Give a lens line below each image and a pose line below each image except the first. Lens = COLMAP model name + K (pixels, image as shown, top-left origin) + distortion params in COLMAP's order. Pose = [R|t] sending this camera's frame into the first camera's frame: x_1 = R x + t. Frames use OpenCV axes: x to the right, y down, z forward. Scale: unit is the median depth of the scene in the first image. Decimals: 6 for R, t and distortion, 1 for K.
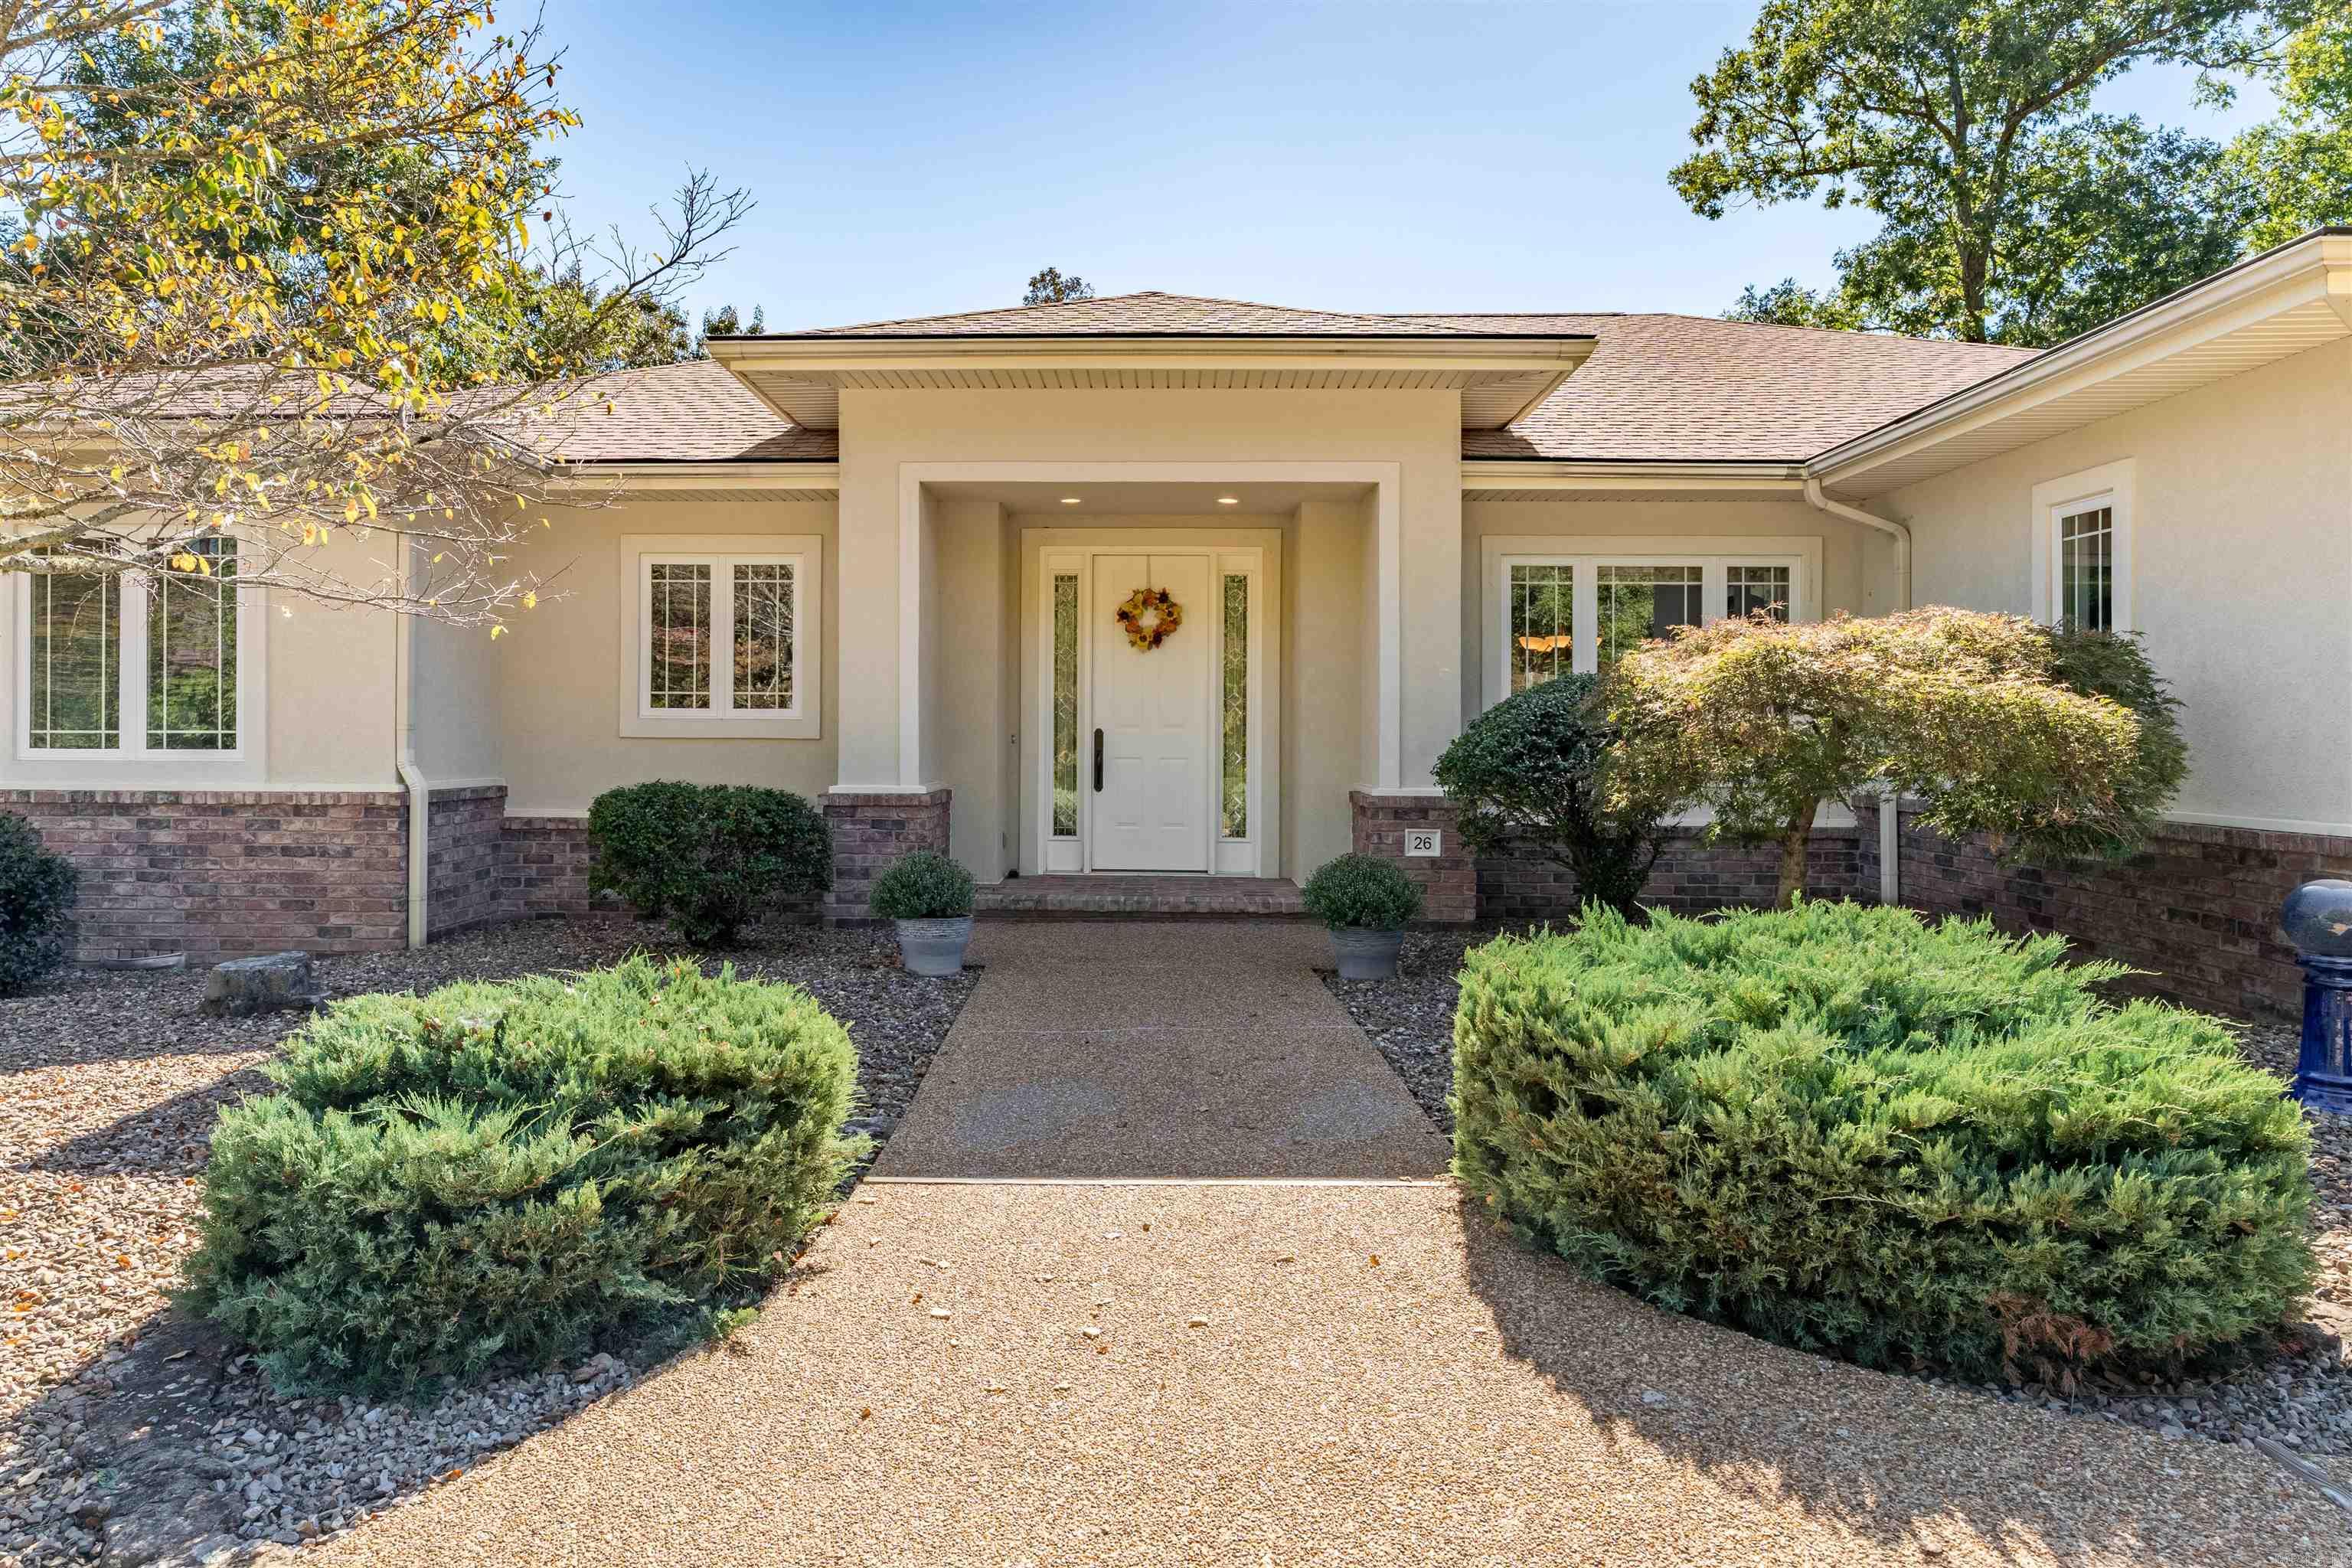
lens RADIAL K [[1350.1, 0, 1172.5], [0, 1350.1, 751.7], [0, 0, 1]] dist [0.000355, 0.003376]
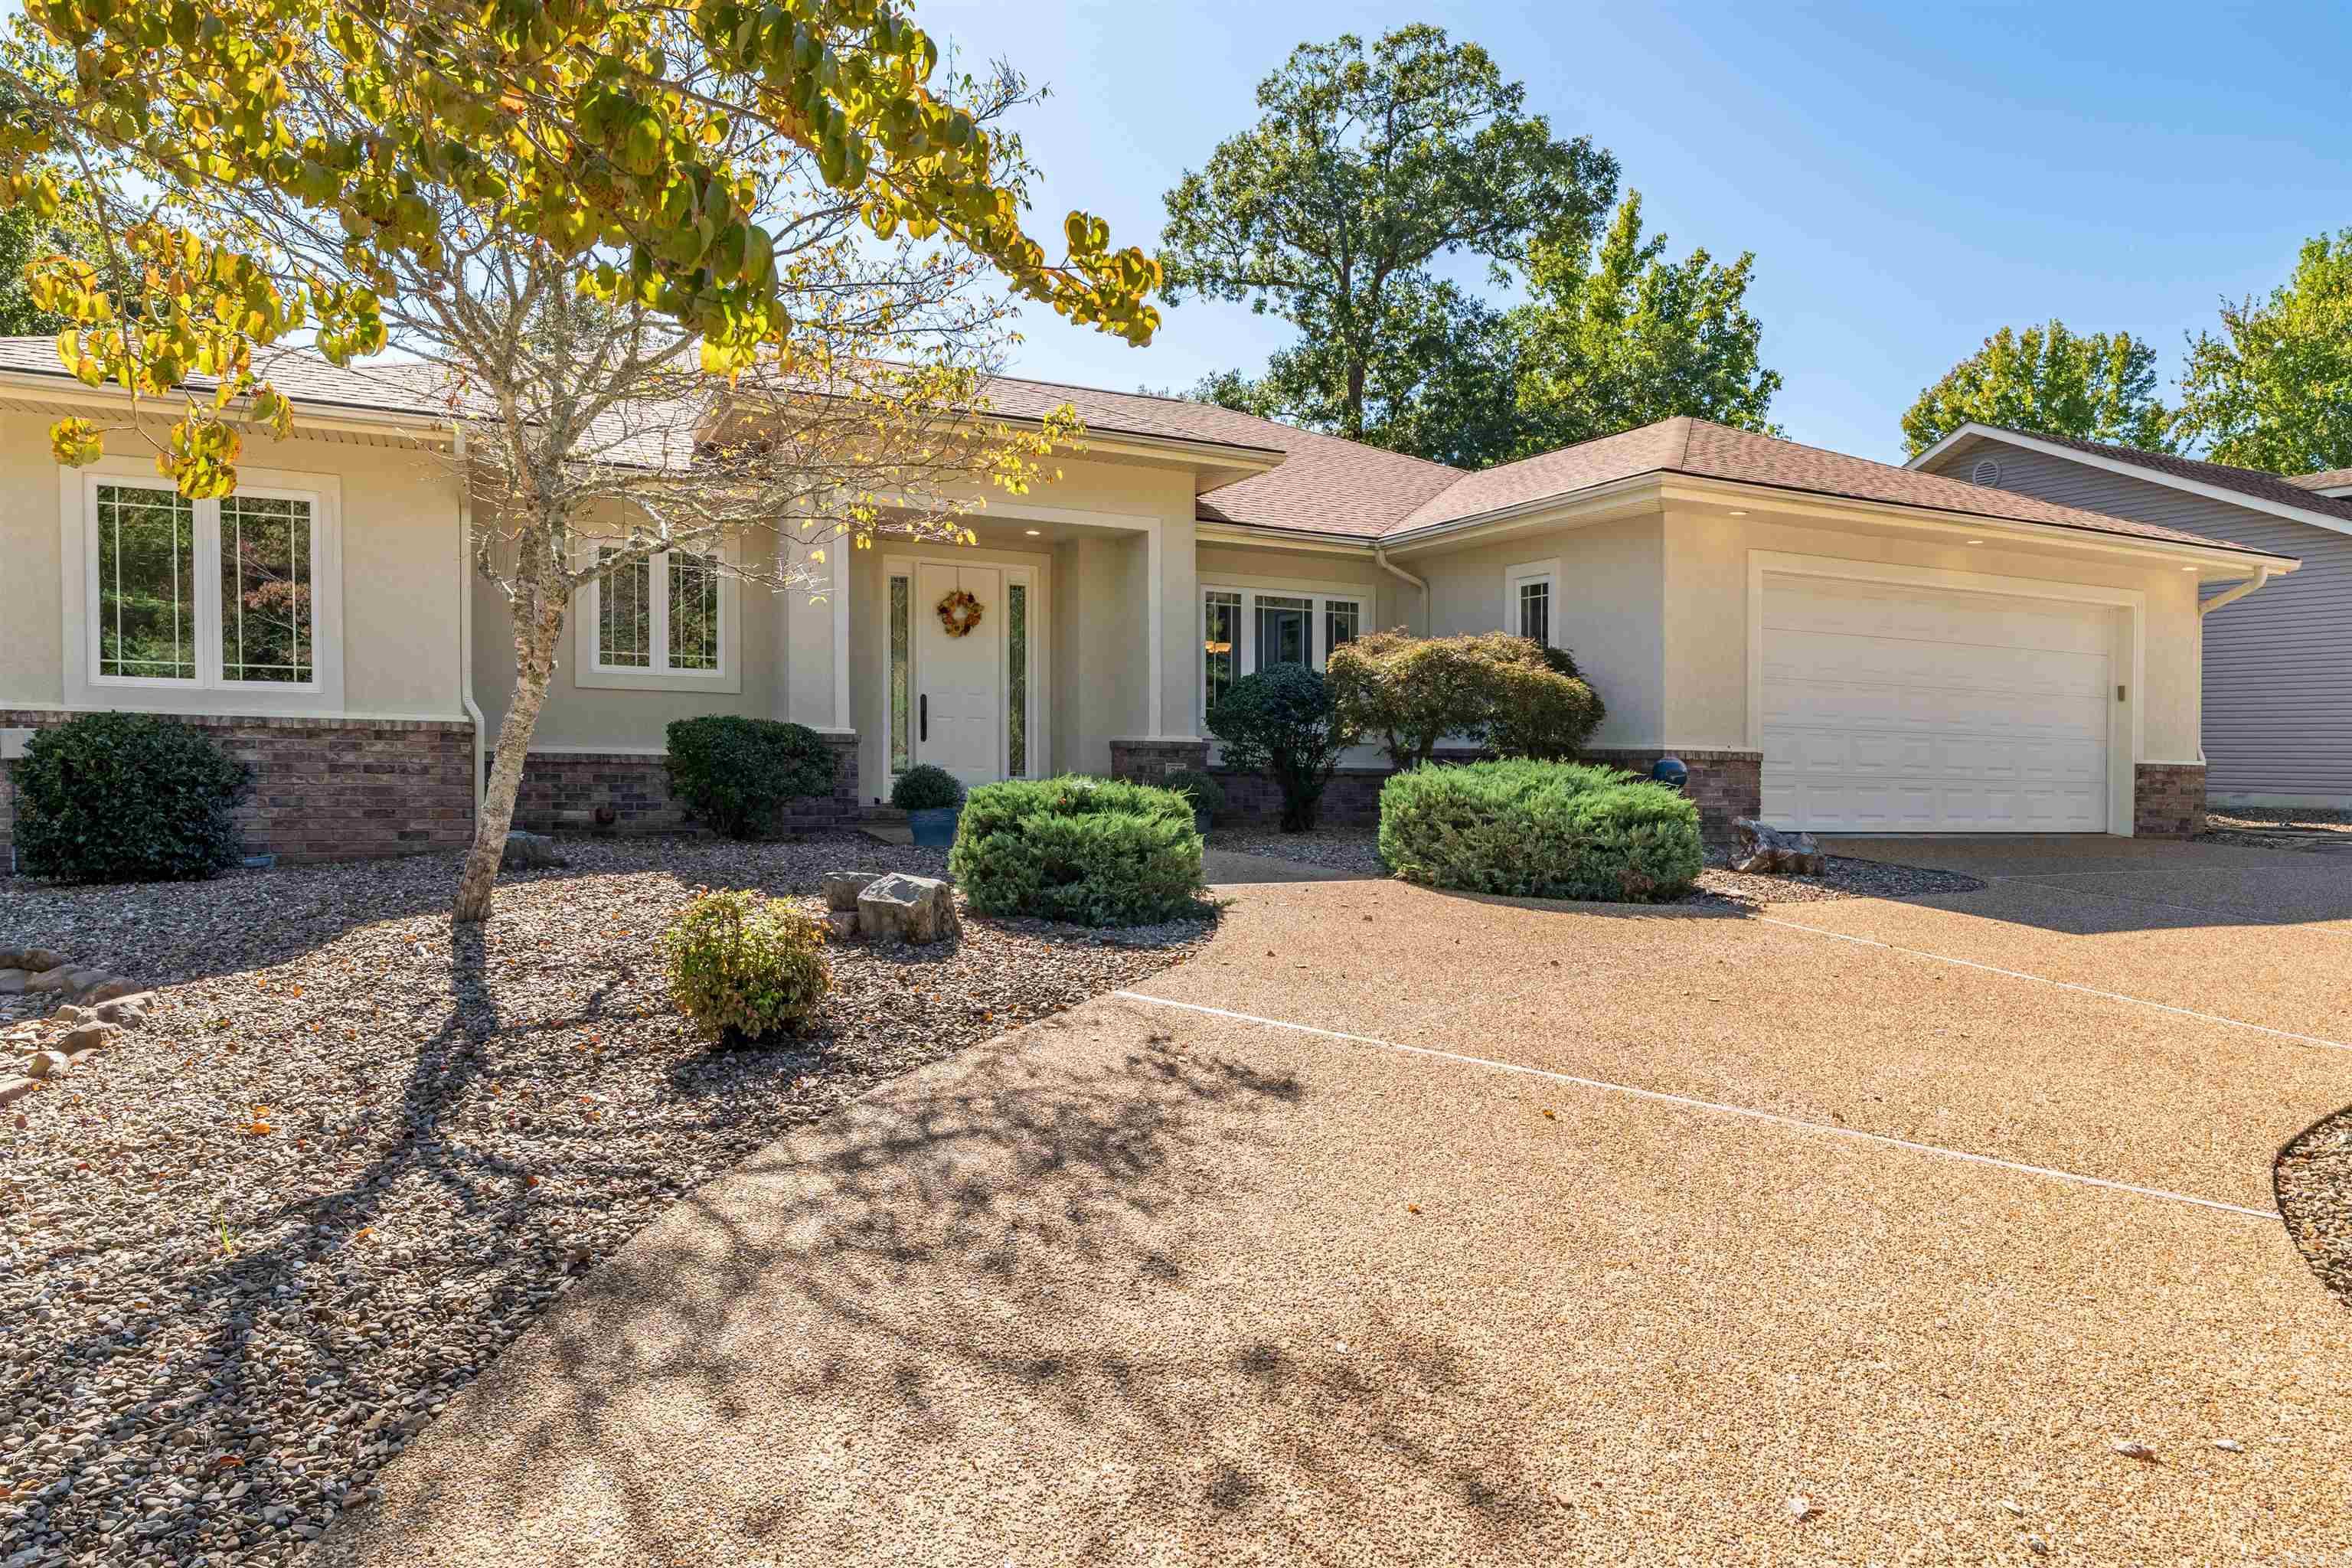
lens RADIAL K [[1426.0, 0, 1176.0], [0, 1426.0, 784.0], [0, 0, 1]] dist [0.023929, 0.000949]
pose [[0.886054, -0.001064, 0.463581, -0.492403], [-0.004147, 0.999939, 0.010221, 0.057206], [-0.463564, -0.010979, 0.885995, -0.374147]]
